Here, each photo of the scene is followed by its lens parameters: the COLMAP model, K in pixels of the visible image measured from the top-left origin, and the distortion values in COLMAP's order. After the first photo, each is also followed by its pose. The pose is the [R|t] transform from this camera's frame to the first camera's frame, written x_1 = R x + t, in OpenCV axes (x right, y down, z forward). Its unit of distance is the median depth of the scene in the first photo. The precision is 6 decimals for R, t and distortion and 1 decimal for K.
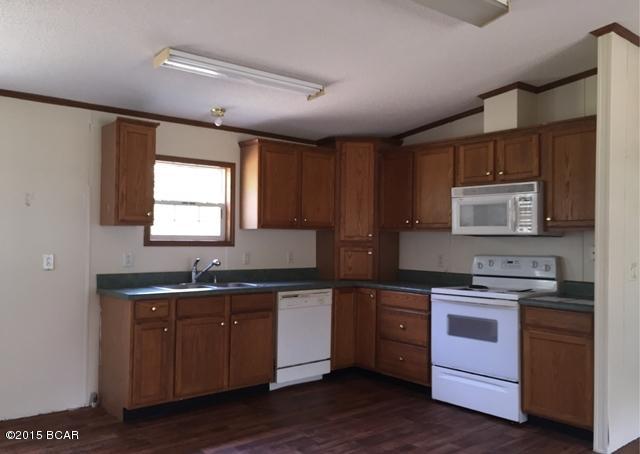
lens RADIAL K [[555.8, 0, 318.9], [0, 555.8, 233.5], [0, 0, 1]] dist [0.057270, -0.046367]
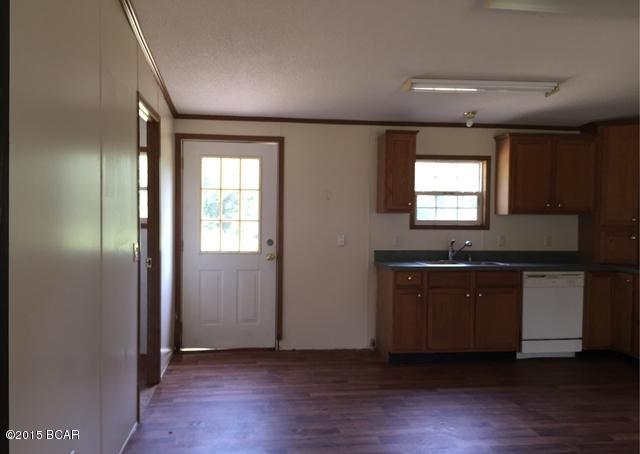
lens RADIAL K [[555.8, 0, 319.7], [0, 555.8, 232.5], [0, 0, 1]] dist [0.057270, -0.046367]
pose [[0.845423, 0.011584, -0.533971, 0.182018], [0.005574, 0.999519, 0.030509, -0.009151], [0.534067, -0.028770, 0.844952, -0.161292]]
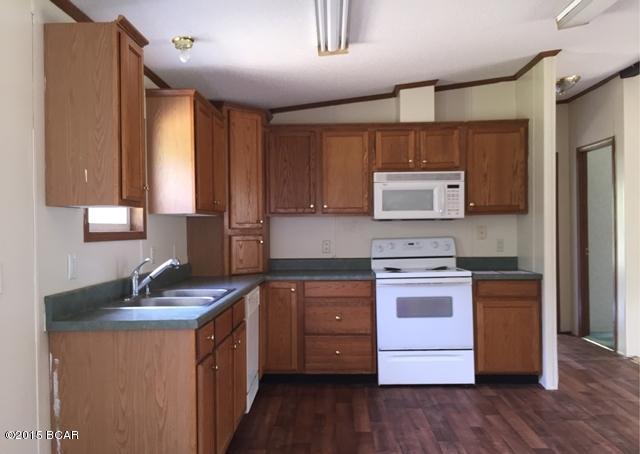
lens RADIAL K [[555.8, 0, 319.6], [0, 555.8, 232.0], [0, 0, 1]] dist [0.057270, -0.046367]
pose [[0.656618, -0.024121, 0.753838, -0.596086], [0.010843, 0.999687, 0.022544, 0.001410], [-0.754146, -0.006629, 0.656674, 0.426574]]
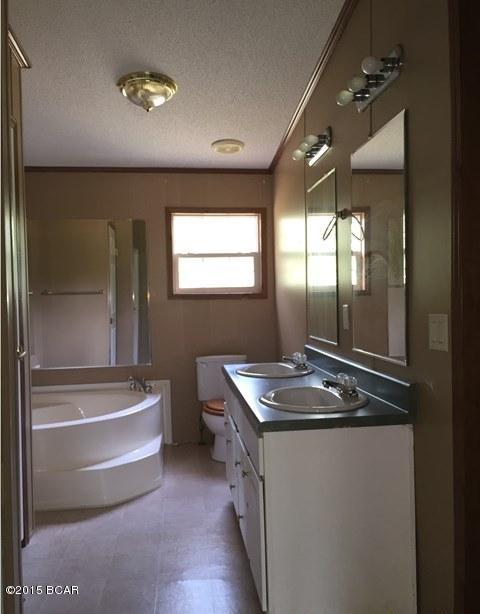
lens RADIAL K [[542.9, 0, 239.9], [0, 542.9, 306.8], [0, 0, 1]] dist [0.000140, 0.000008]
pose [[0.832750, -0.006916, -0.553606, 0.343069], [0.031471, 0.998897, 0.034860, 0.004918], [0.552755, -0.046452, 0.832048, 0.254075]]
